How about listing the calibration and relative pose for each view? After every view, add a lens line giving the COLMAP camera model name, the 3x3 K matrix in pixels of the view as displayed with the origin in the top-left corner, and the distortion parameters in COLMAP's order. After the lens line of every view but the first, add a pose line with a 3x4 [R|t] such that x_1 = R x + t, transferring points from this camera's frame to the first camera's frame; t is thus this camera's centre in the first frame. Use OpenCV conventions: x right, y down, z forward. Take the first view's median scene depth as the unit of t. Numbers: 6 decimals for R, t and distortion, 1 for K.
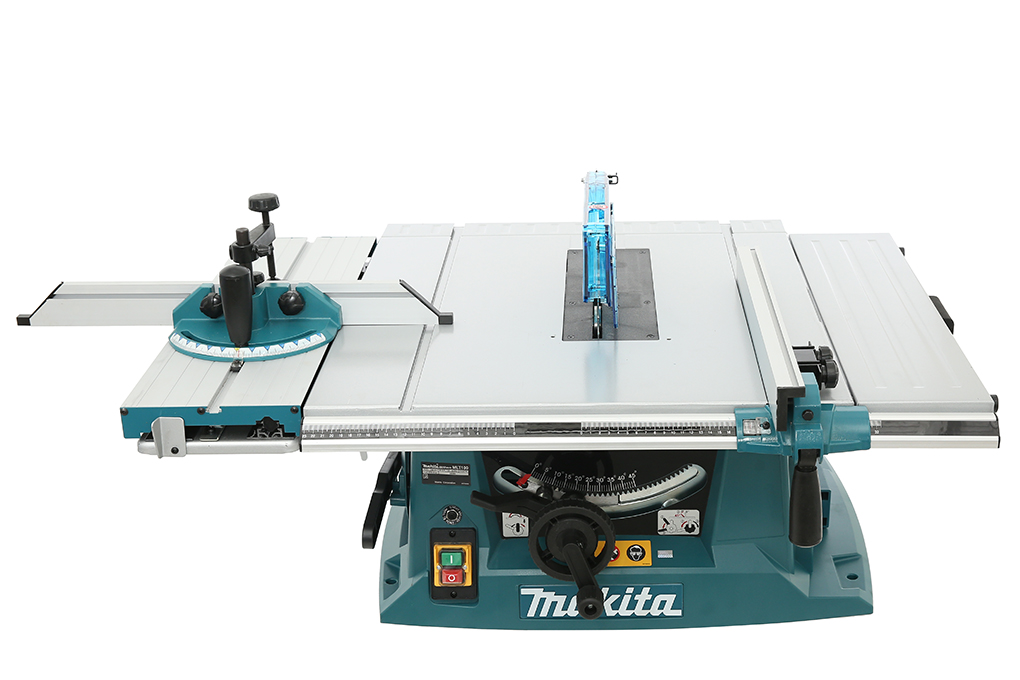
lens RADIAL K [[1479.6, 0, 510.0], [0, 1479.6, 340.0], [0, 0, 1]] dist [-0.011021, -0.022563]
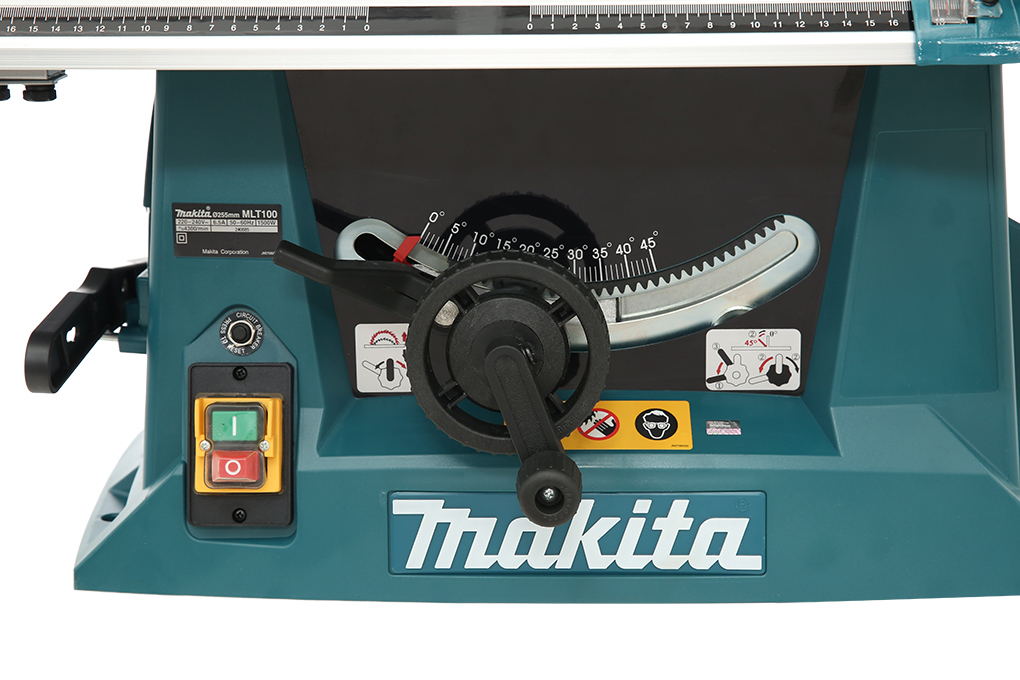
lens RADIAL K [[1906.4, 0, 471.6], [0, 1906.4, 340.5], [0, 0, 1]] dist [0.115083, 0.017962]
pose [[0.999864, 0.016475, 0.000026, 0.029872], [-0.016314, 0.990340, -0.137698, 0.198646], [-0.002294, 0.137679, 0.990474, 0.435291]]
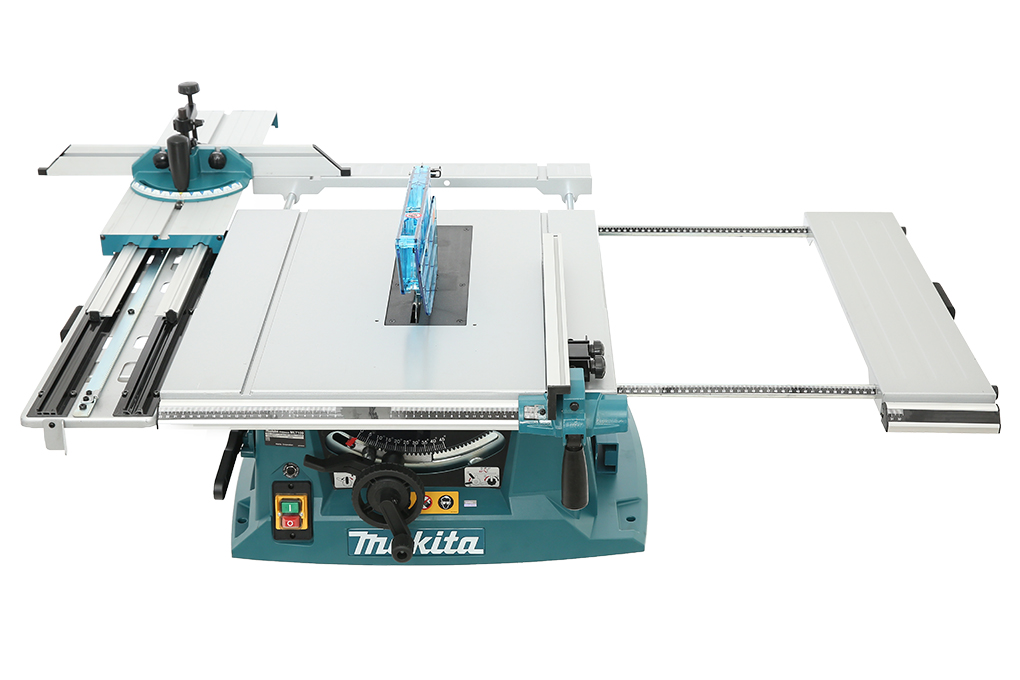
lens RADIAL K [[1527.1, 0, 482.5], [0, 1527.1, 341.1], [0, 0, 1]] dist [-0.003730, 0.004603]
pose [[0.999172, 0.006480, 0.040165, 0.064540], [-0.010919, 0.993724, 0.111323, -0.122790], [-0.039192, -0.111670, 0.992972, -0.209398]]
